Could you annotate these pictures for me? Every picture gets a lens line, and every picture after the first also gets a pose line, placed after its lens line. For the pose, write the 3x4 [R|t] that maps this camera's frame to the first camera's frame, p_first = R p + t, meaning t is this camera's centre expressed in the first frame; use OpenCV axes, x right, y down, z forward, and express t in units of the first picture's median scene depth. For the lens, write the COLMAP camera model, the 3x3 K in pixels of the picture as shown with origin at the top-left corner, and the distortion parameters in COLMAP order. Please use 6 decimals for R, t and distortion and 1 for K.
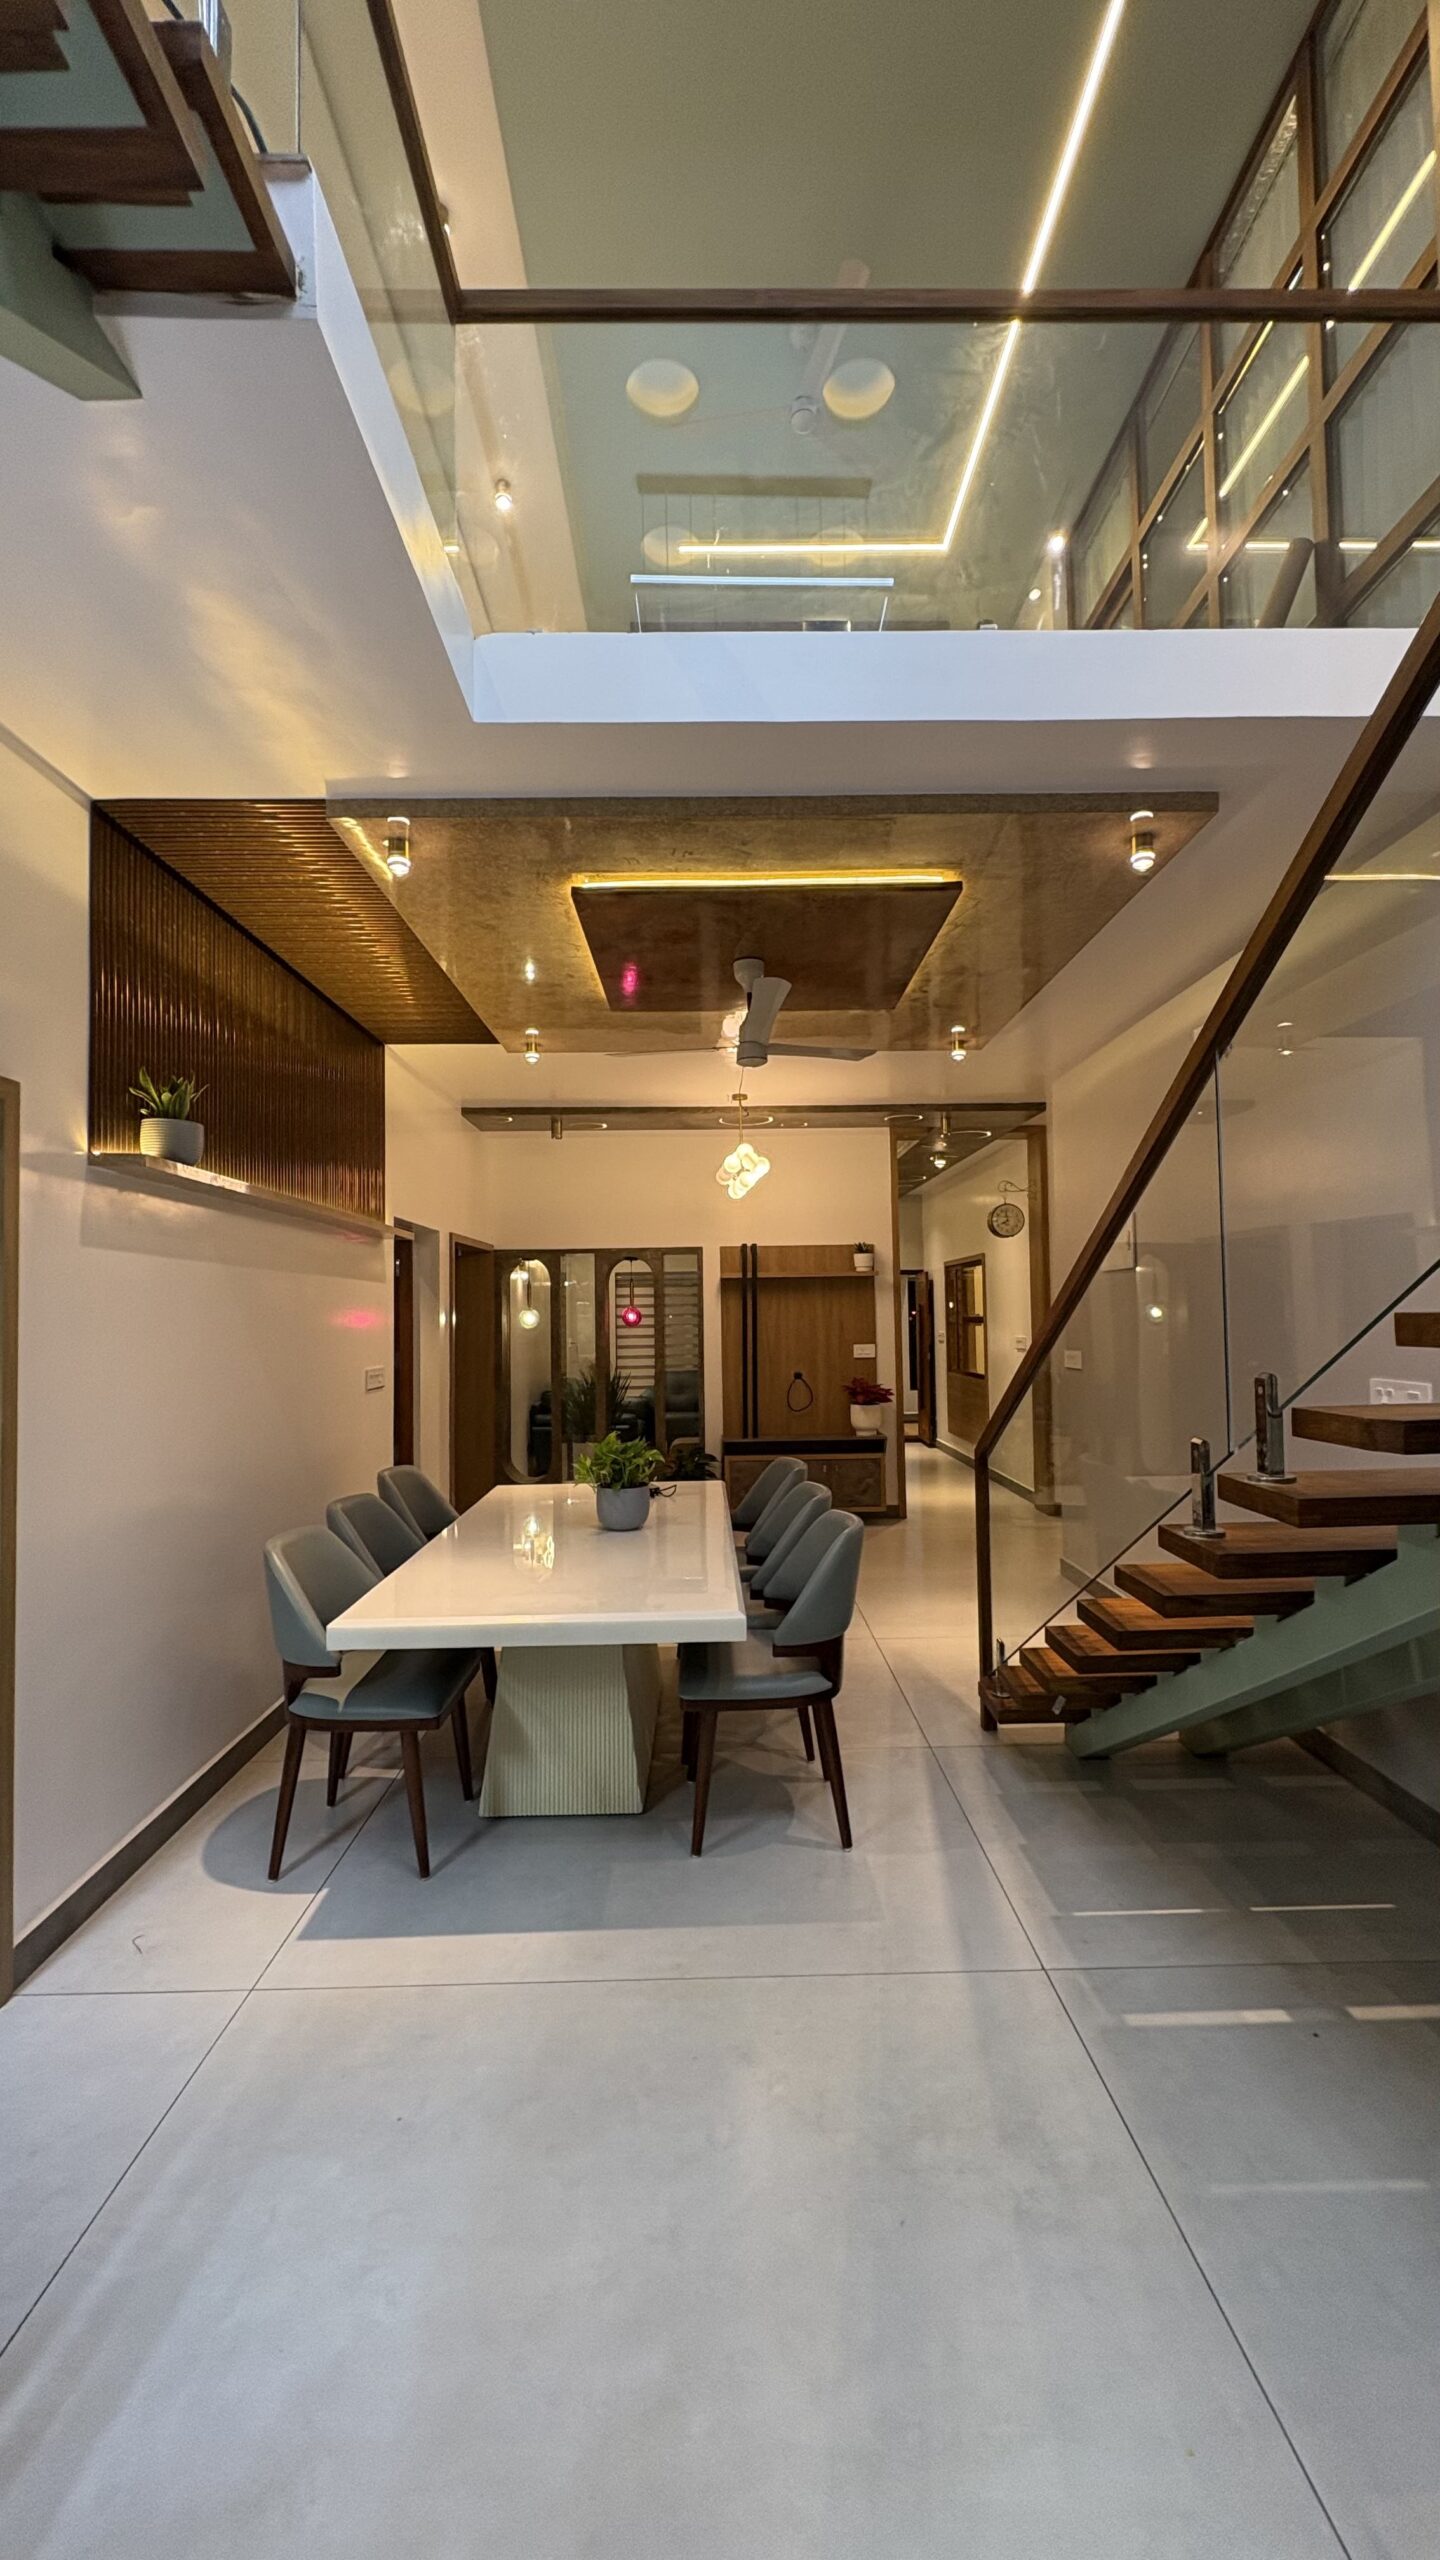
lens RADIAL K [[1020.0, 0, 720.0], [0, 1020.0, 1280.0], [0, 0, 1]] dist [0.000516, 0.000457]
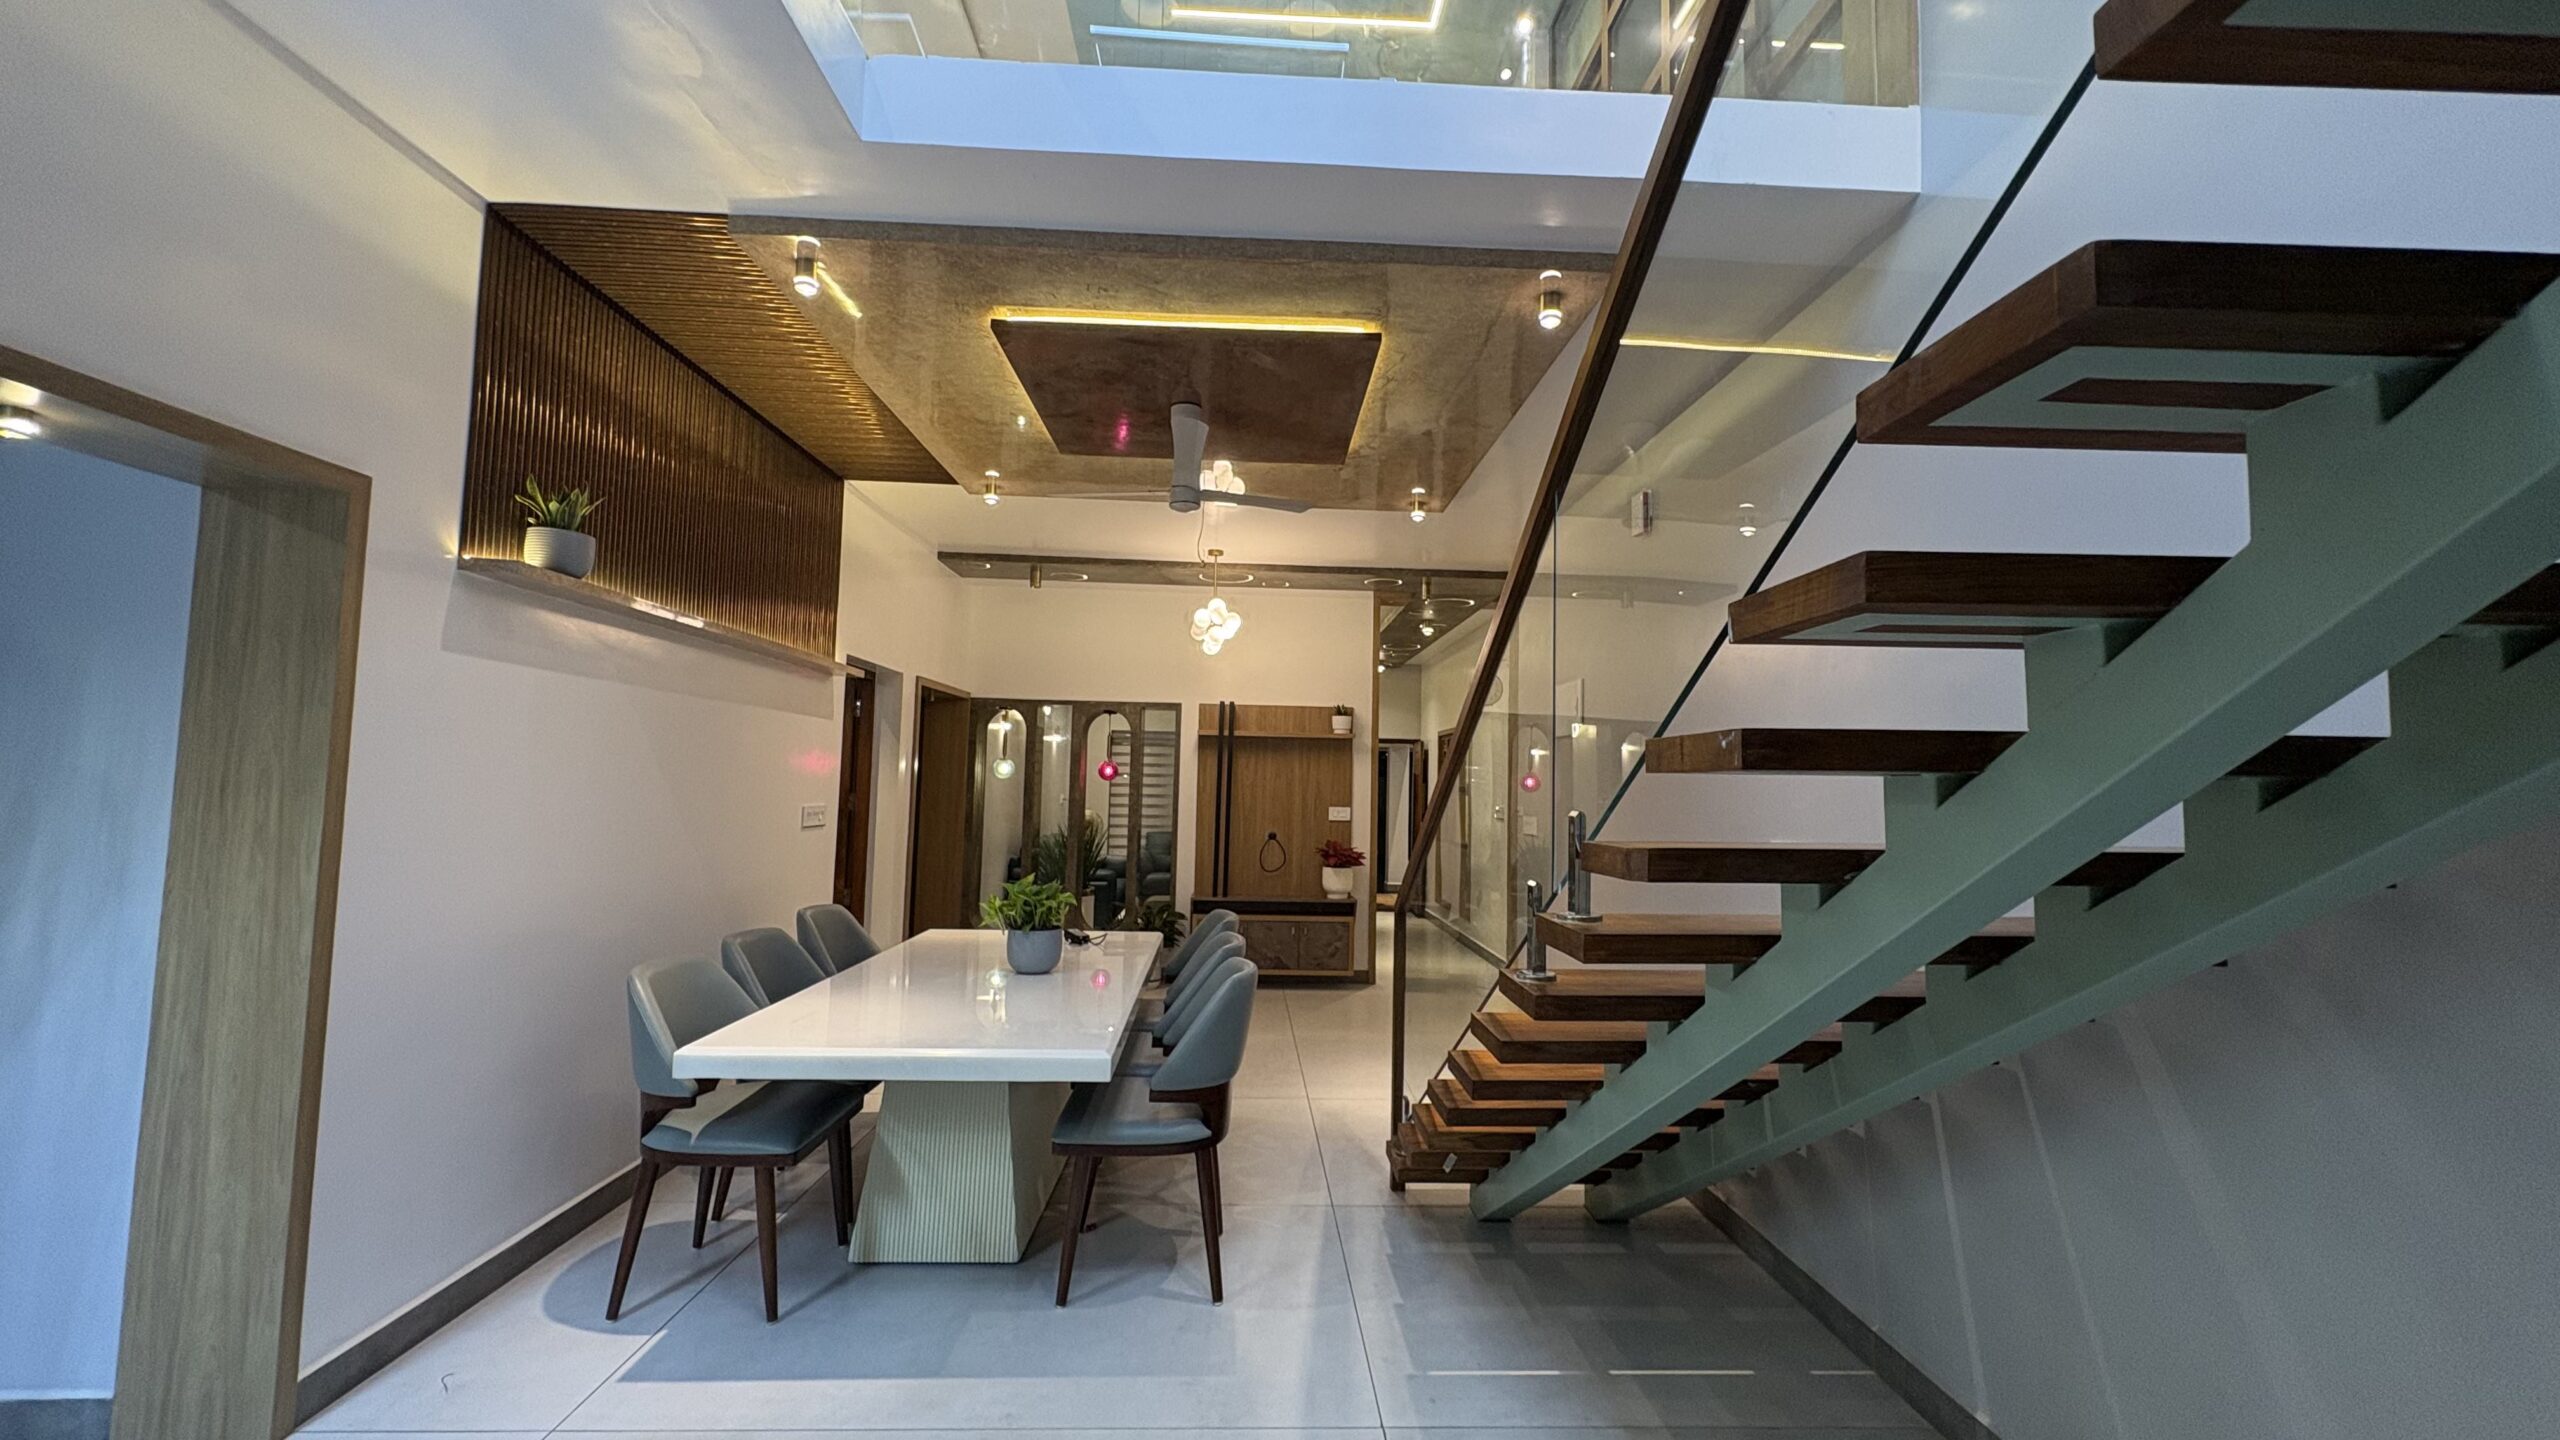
lens RADIAL K [[1020.0, 0, 1280.0], [0, 1020.0, 720.0], [0, 0, 1]] dist [0.000516, 0.000457]
pose [[0.998862, 0.039755, 0.026335, 0.123292], [-0.038933, 0.998760, -0.031027, 0.026031], [-0.027536, 0.029967, 0.999172, 0.006638]]
